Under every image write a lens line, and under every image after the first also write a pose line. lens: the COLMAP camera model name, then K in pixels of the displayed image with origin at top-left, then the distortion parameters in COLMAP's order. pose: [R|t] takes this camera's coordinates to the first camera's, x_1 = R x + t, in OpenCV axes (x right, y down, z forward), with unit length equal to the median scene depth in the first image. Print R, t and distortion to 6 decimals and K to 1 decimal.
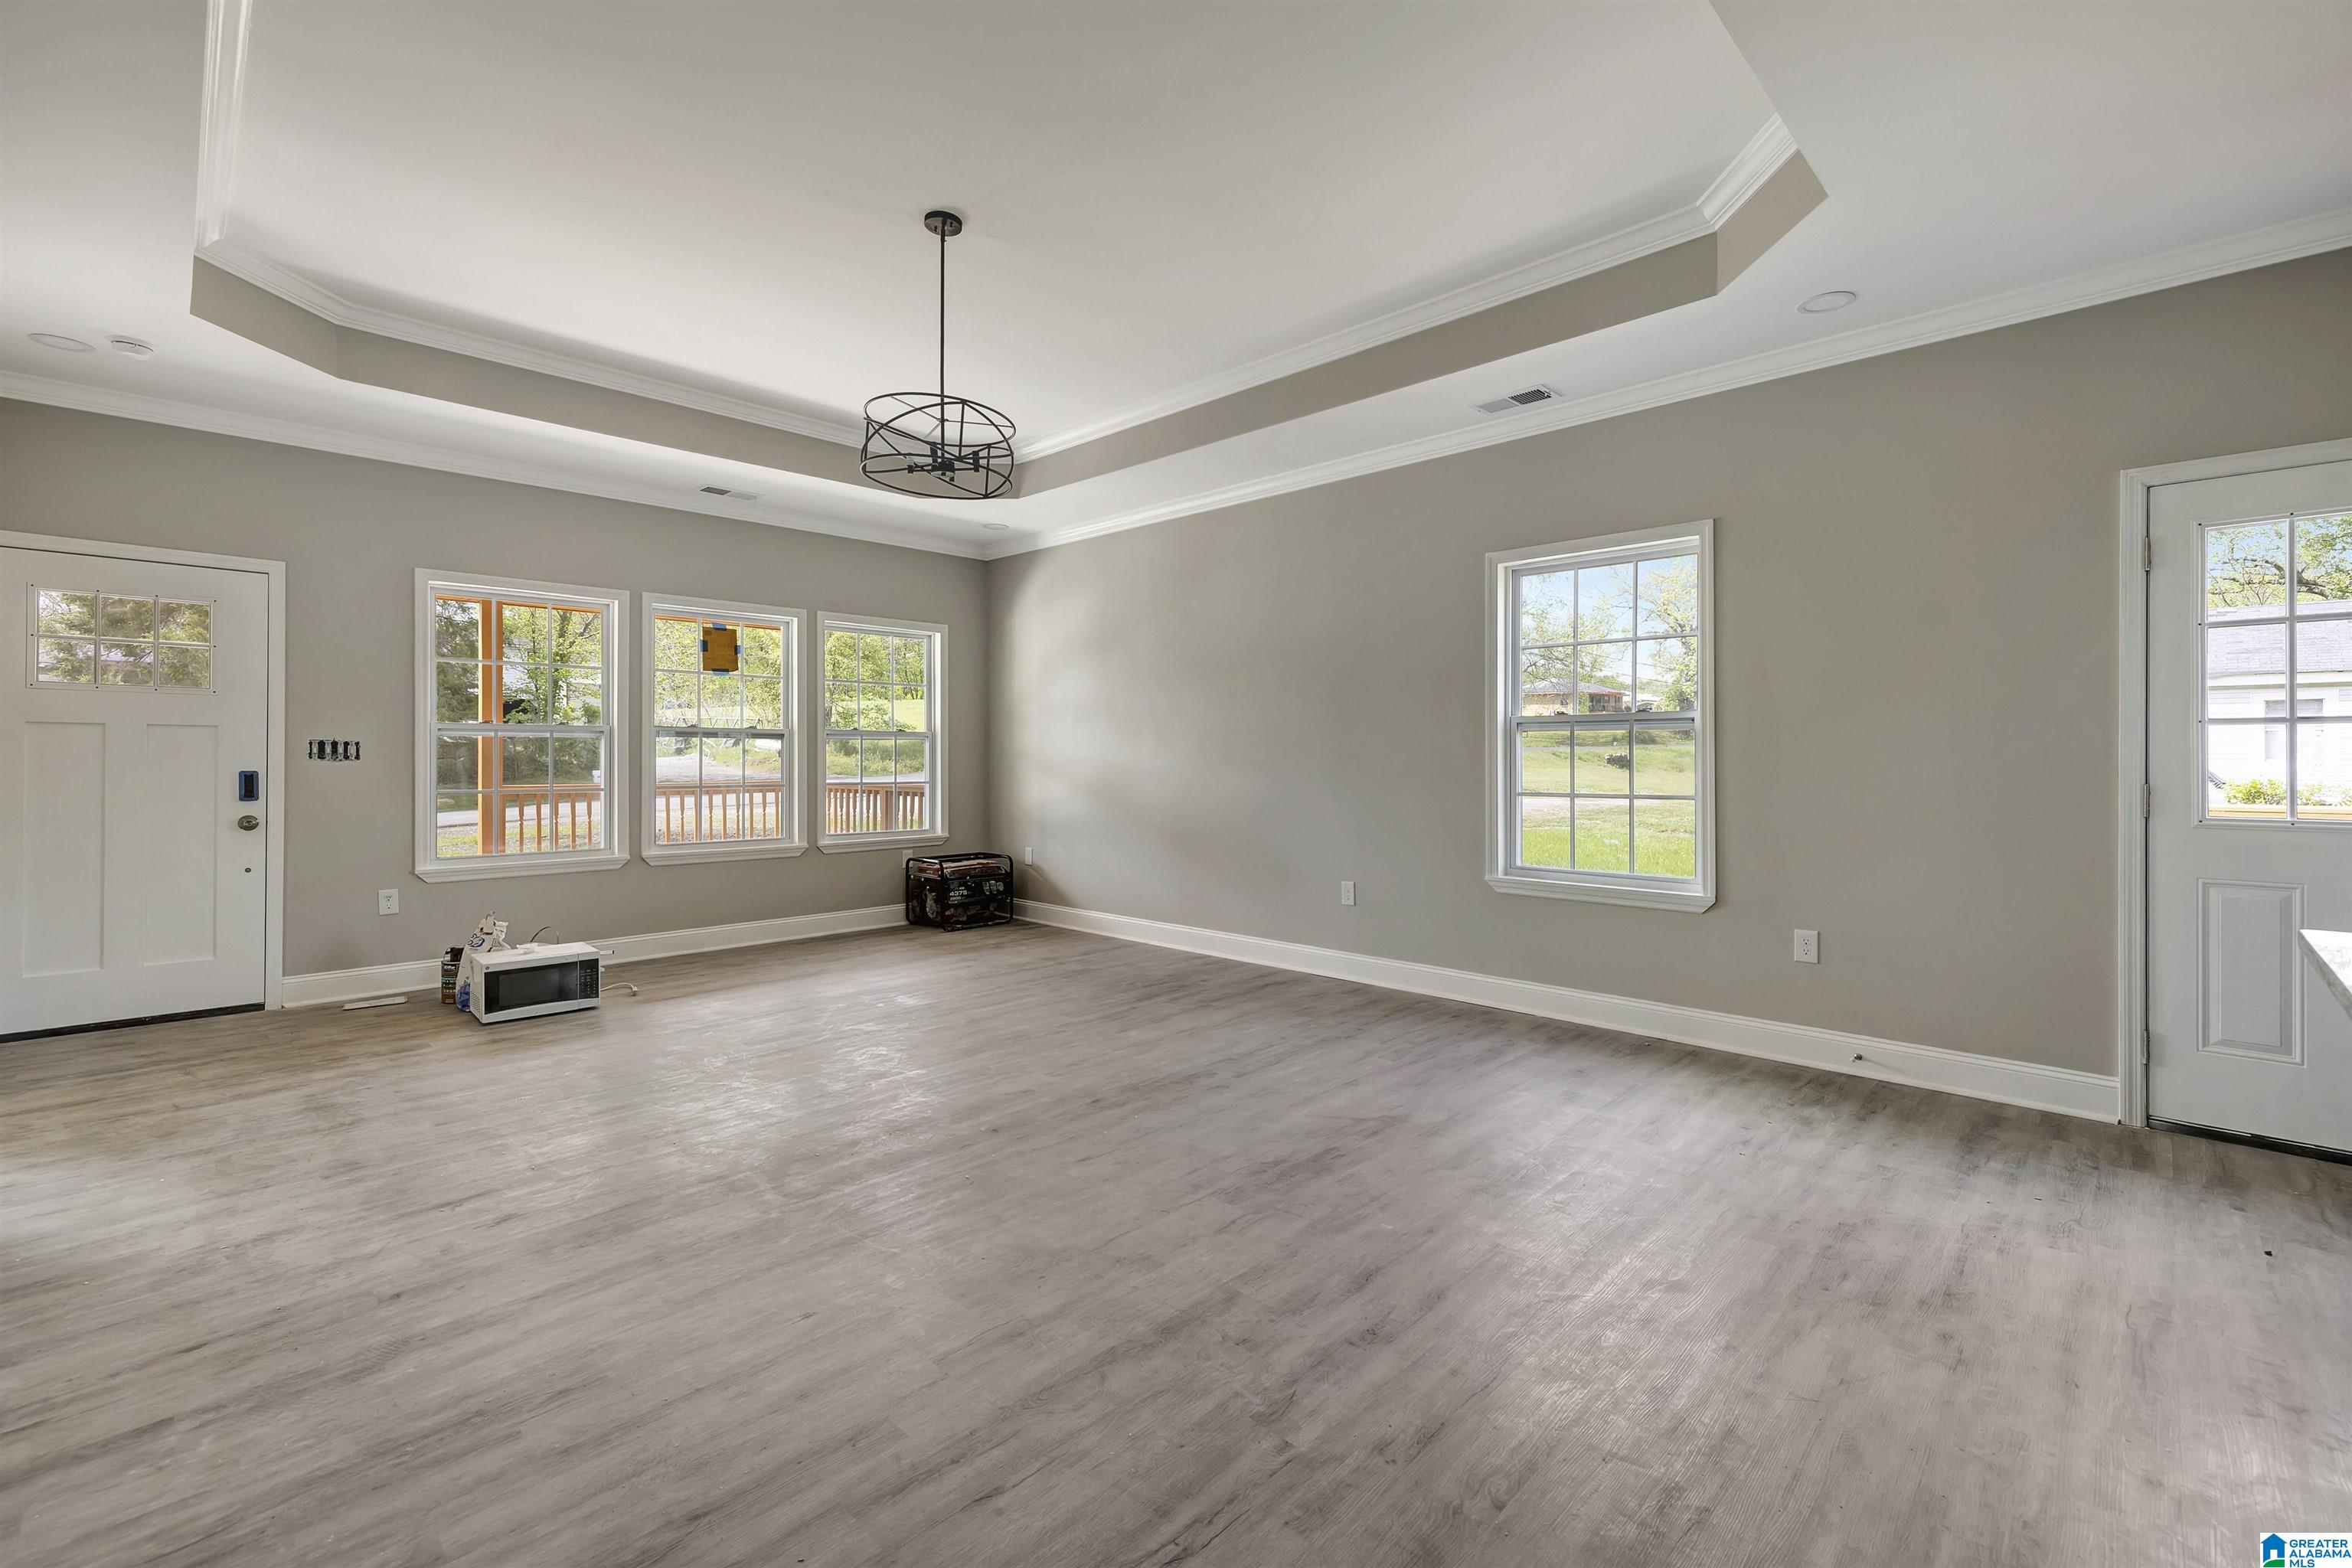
lens RADIAL K [[989.9, 0, 1176.4], [0, 989.9, 773.6], [0, 0, 1]] dist [0.000373, 0.000147]
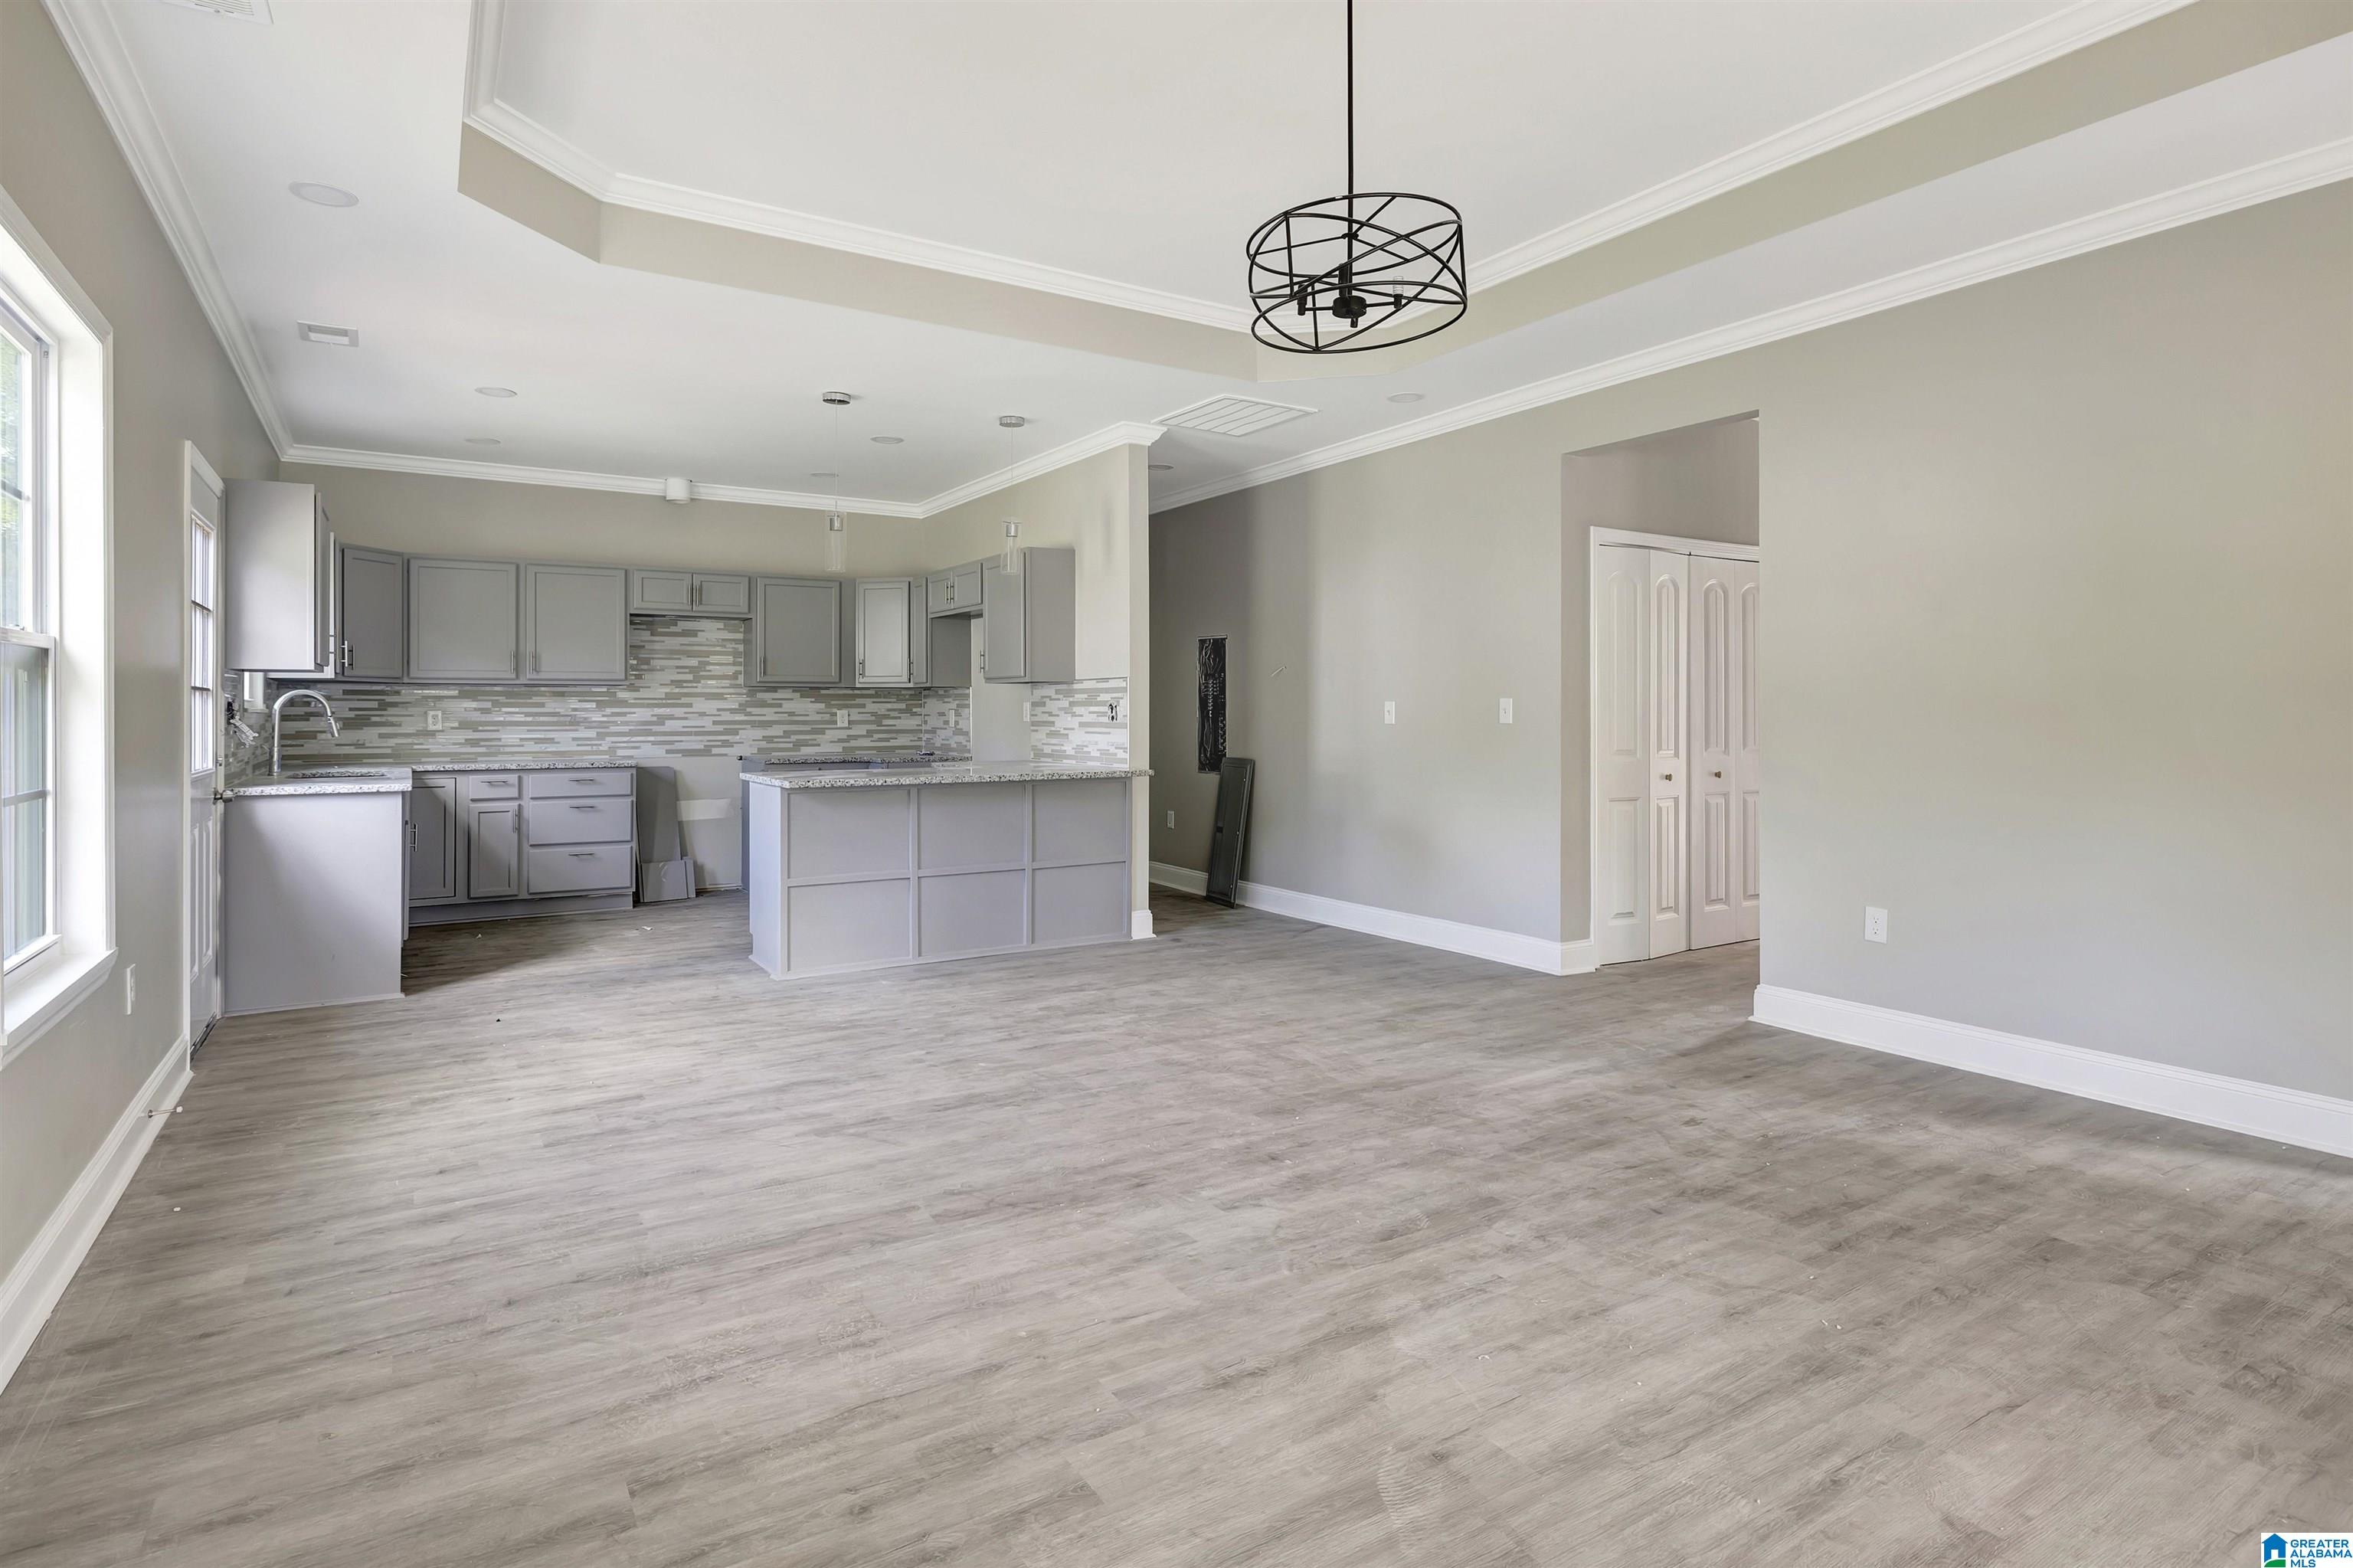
lens RADIAL K [[1230.3, 0, 1174.2], [0, 1230.3, 708.5], [0, 0, 1]] dist [0.004863, 0.000630]
pose [[-0.971523, 0.001886, 0.236937, -0.343362], [0.004432, 0.999938, 0.010214, -0.035319], [-0.236903, 0.010974, -0.971471, 1.991344]]
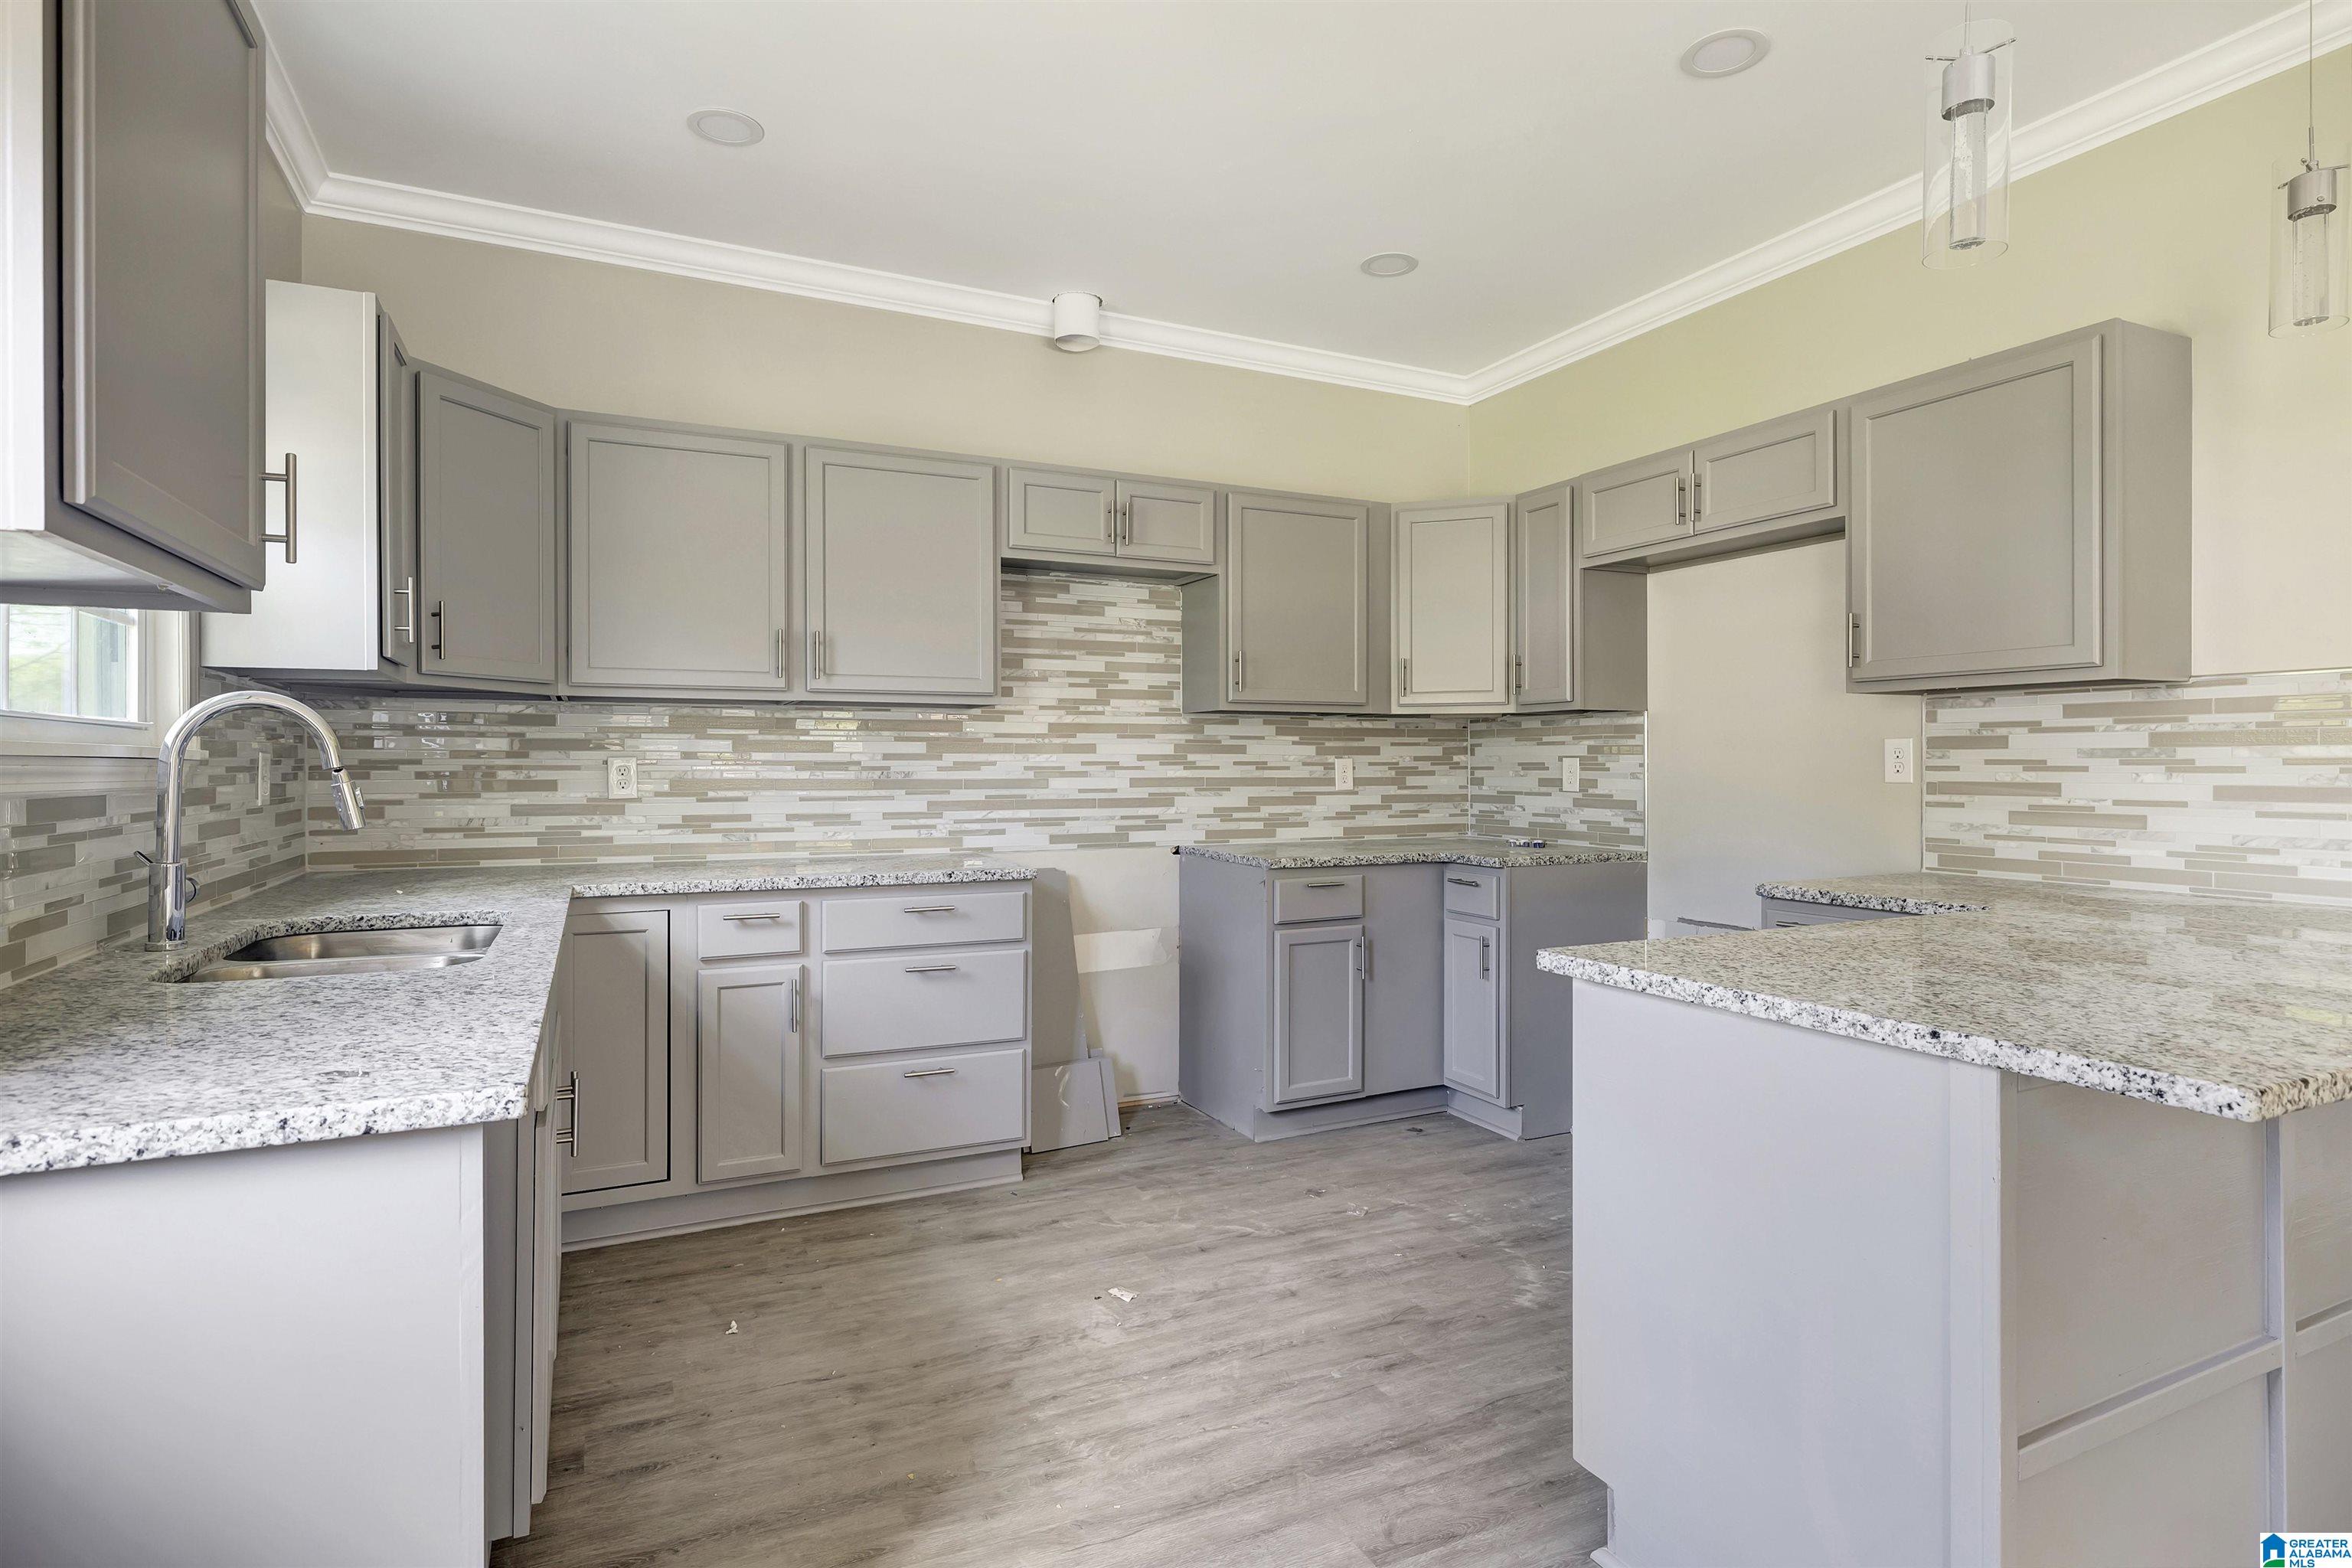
lens RADIAL K [[1191.7, 0, 1176.0], [0, 1191.7, 784.0], [0, 0, 1]] dist [-0.002427, -0.000184]
pose [[-0.941350, -0.004750, 0.337399, 0.733830], [0.005029, 0.999592, 0.028102, -0.017679], [-0.337395, 0.028151, -0.940942, 0.903084]]
